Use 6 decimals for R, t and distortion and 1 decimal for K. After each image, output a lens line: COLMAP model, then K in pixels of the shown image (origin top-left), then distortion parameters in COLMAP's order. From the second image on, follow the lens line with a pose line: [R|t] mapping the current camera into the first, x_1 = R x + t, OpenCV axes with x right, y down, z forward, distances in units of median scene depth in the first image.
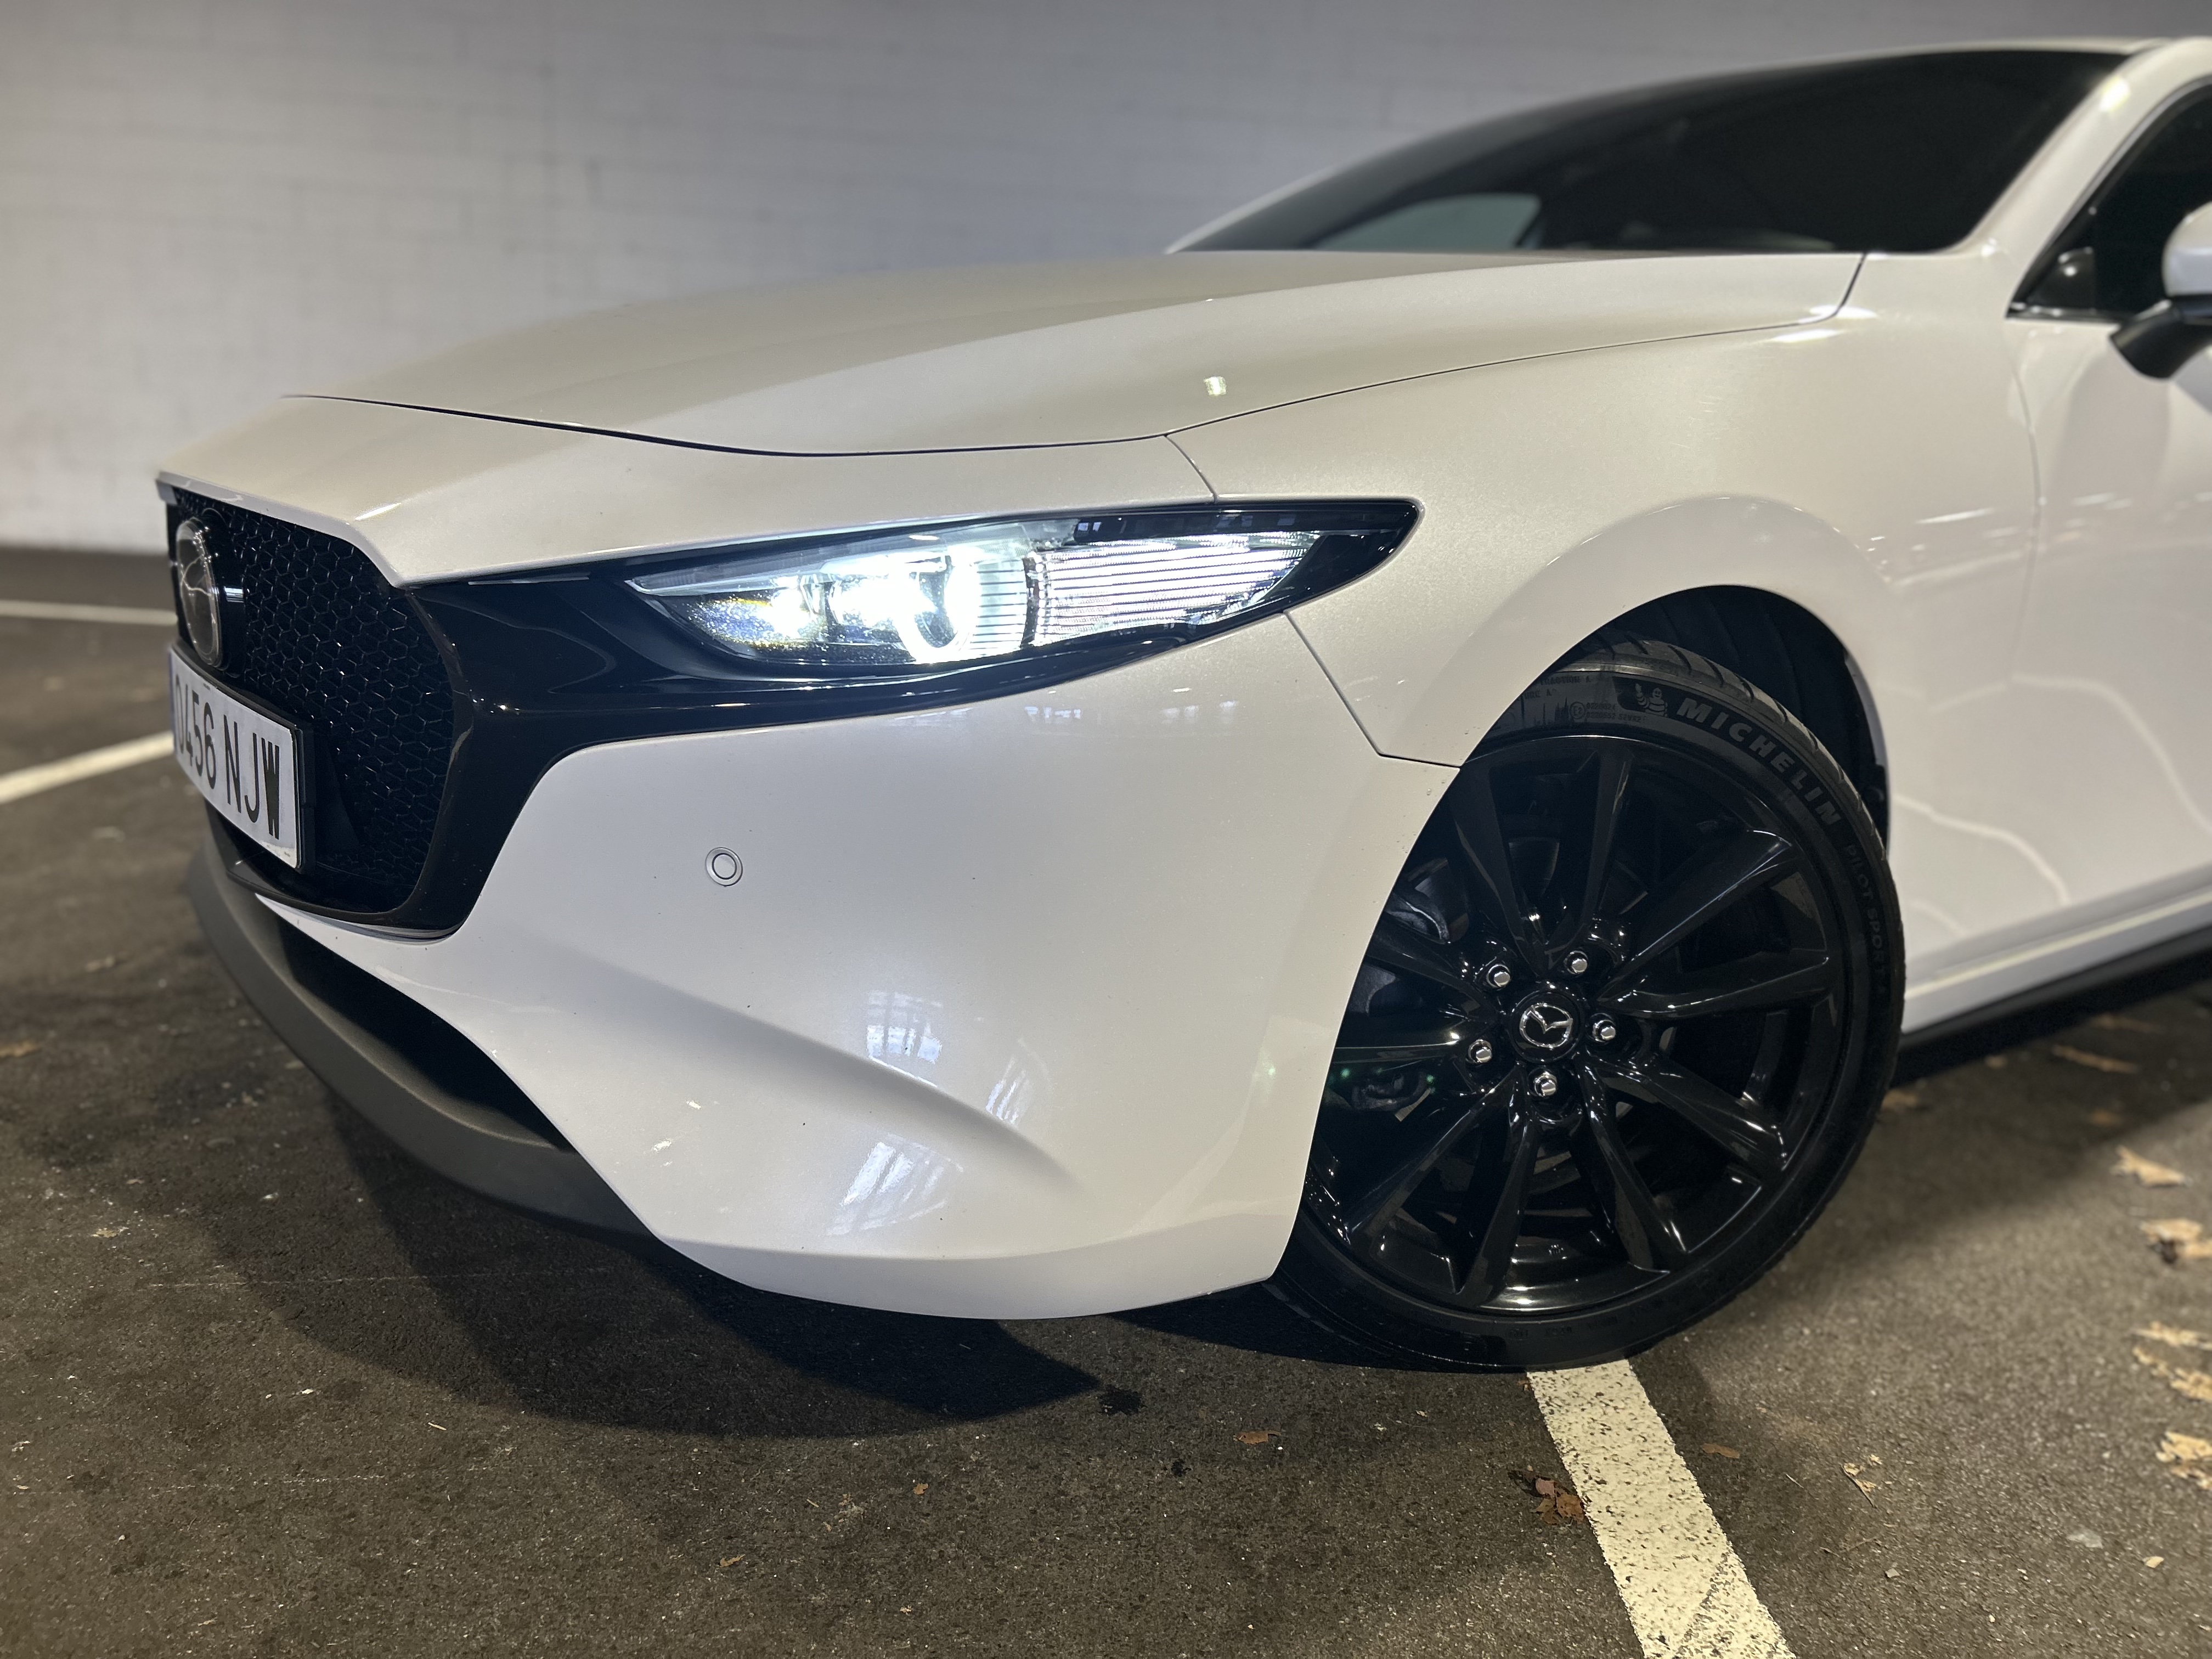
lens RADIAL K [[1687.8, 0, 1108.8], [0, 1687.8, 842.0], [0, 0, 1]] dist [-0.000638, 0.006622]
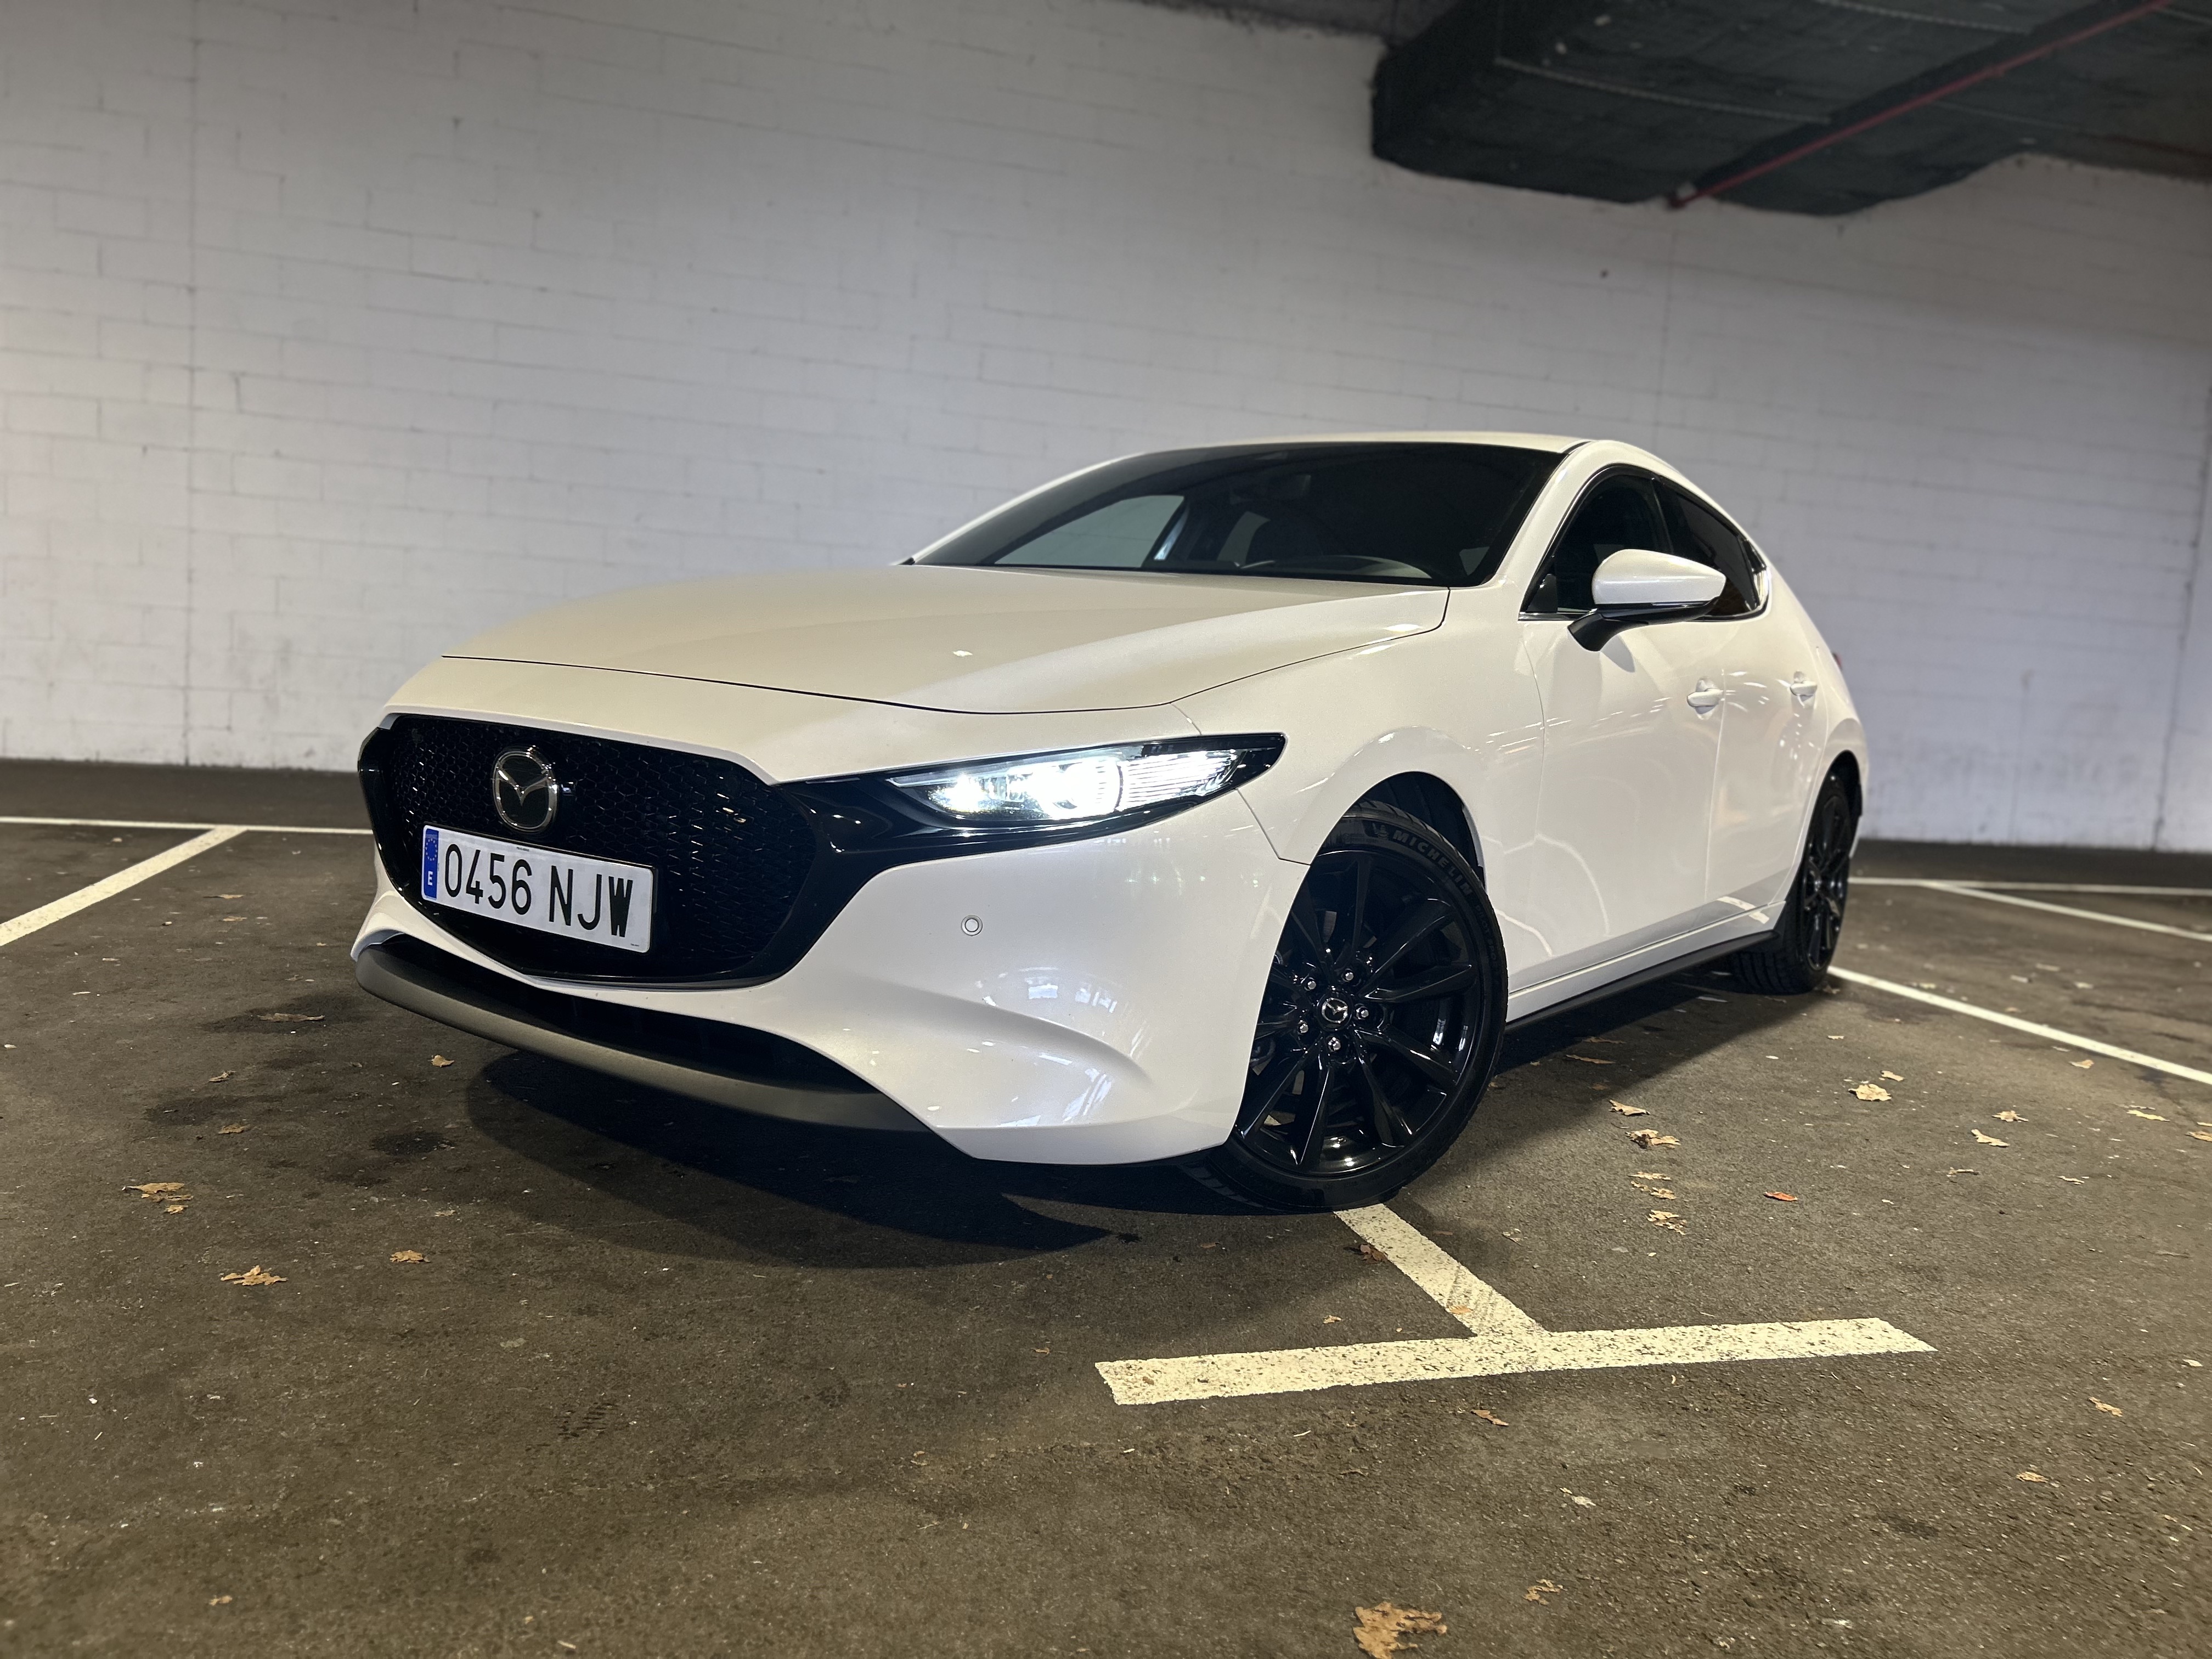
lens RADIAL K [[1677.0, 0, 1120.3], [0, 1677.0, 825.2], [0, 0, 1]] dist [0.043190, -0.042405]
pose [[0.959390, -0.024583, 0.281010, -0.486731], [0.055747, 0.993071, -0.103452, 0.087716], [-0.276520, 0.114917, 0.954113, -0.719846]]
